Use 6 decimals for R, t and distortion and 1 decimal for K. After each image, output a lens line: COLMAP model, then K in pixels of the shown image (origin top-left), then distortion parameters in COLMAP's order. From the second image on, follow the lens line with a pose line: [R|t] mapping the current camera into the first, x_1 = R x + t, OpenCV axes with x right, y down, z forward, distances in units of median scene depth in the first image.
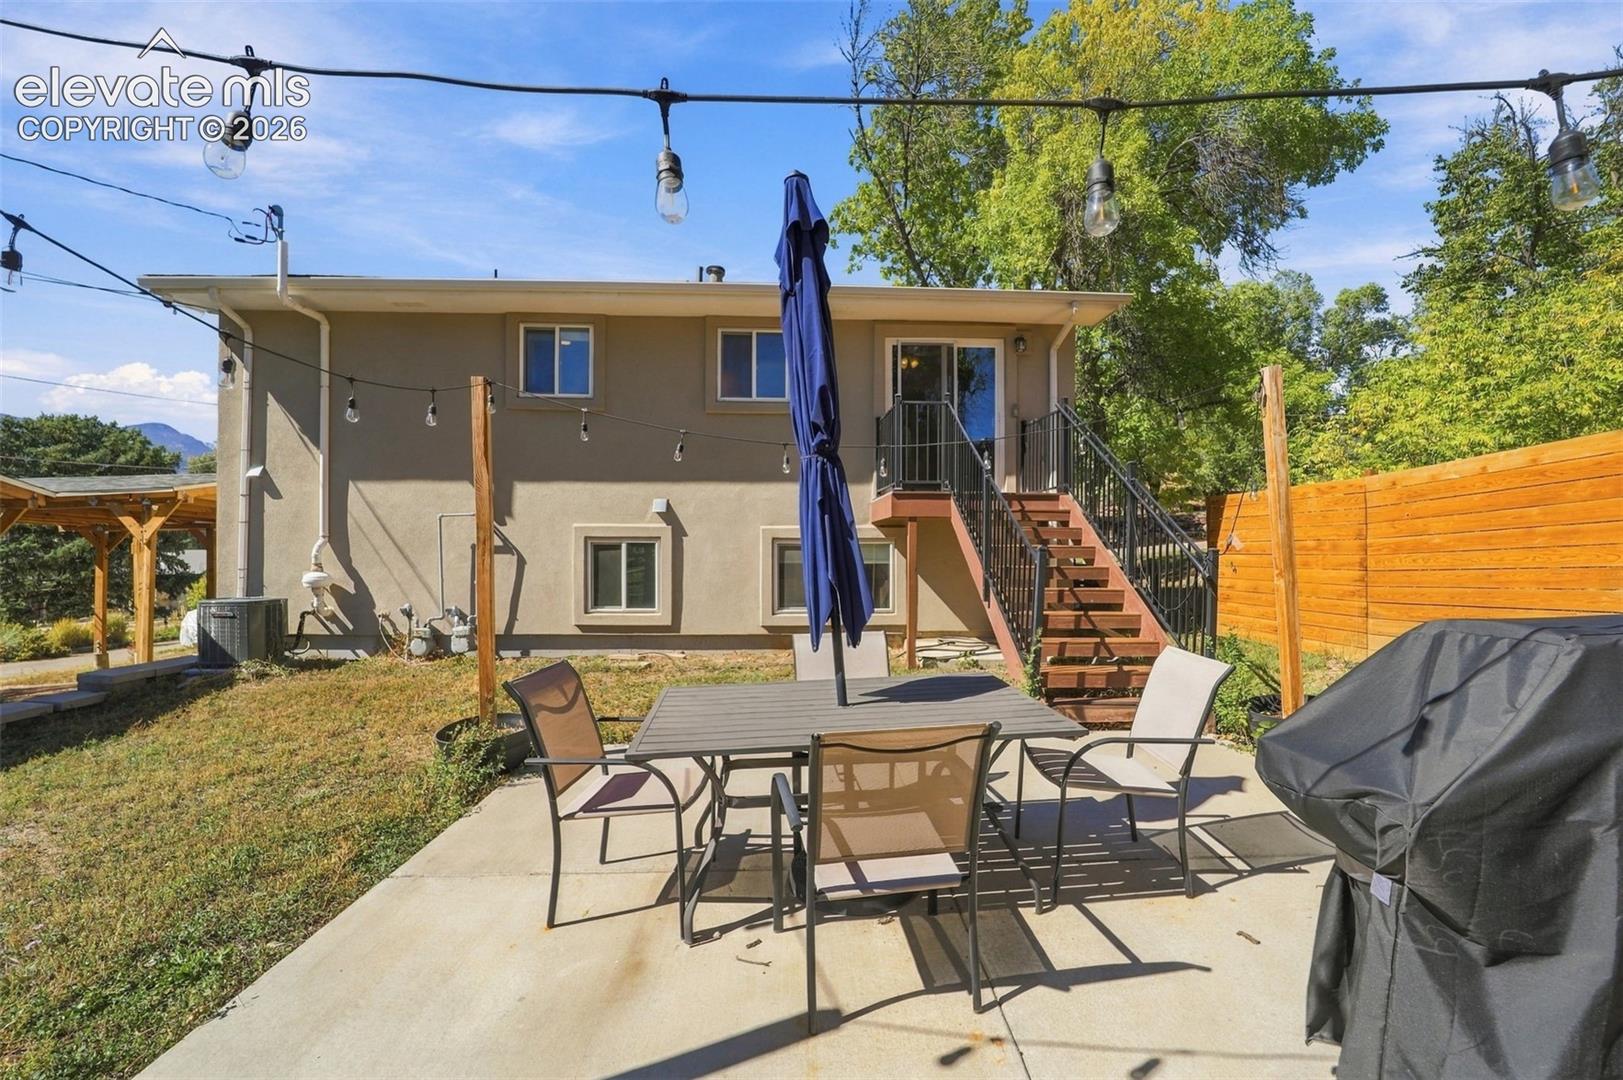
lens RADIAL K [[684.4, 0, 819.0], [0, 684.4, 549.6], [0, 0, 1]] dist [-0.020422, -0.000645]
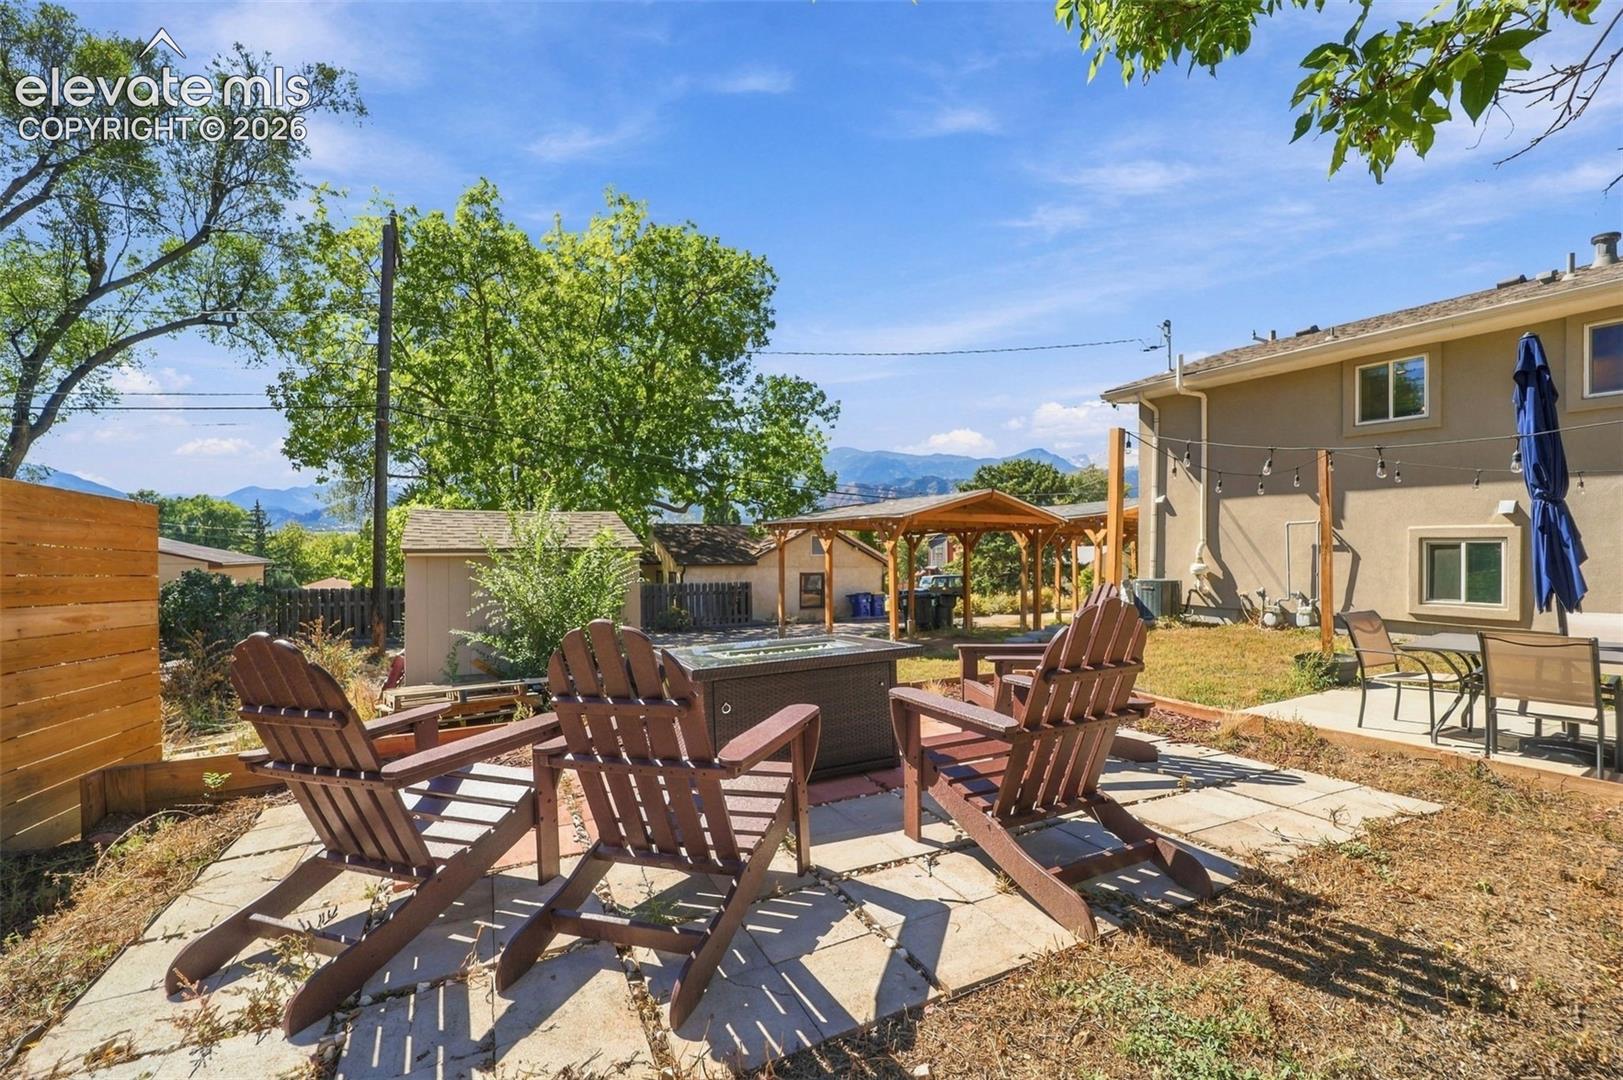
lens RADIAL K [[684.4, 0, 806.1], [0, 684.4, 554.2], [0, 0, 1]] dist [-0.020422, -0.000645]
pose [[0.448900, 0.007745, -0.893549, 0.214430], [0.004726, 0.999928, 0.011041, -0.008592], [0.893570, -0.009179, 0.448831, -0.455181]]
